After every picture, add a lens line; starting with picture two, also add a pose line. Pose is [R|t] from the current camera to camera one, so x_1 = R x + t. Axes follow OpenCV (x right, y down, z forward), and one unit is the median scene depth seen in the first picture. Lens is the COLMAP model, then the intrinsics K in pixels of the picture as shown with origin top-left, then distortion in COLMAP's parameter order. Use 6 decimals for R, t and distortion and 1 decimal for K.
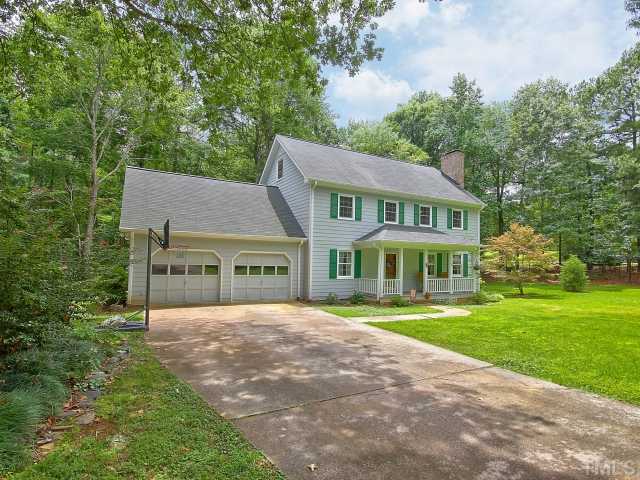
lens RADIAL K [[335.6, 0, 319.6], [0, 335.6, 243.1], [0, 0, 1]] dist [0.006271, -0.001020]
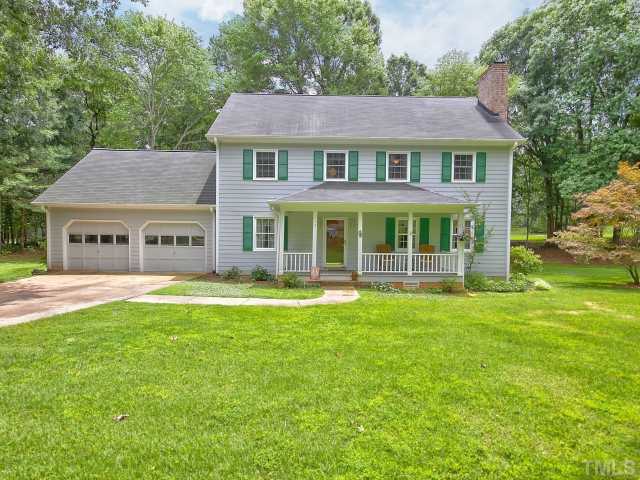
lens RADIAL K [[335.6, 0, 319.6], [0, 335.6, 243.1], [0, 0, 1]] dist [0.006271, -0.001020]
pose [[0.883649, 0.006302, -0.468107, 0.552122], [0.032006, 0.996757, 0.073836, 0.026425], [0.467054, -0.080227, 0.880582, 0.300957]]
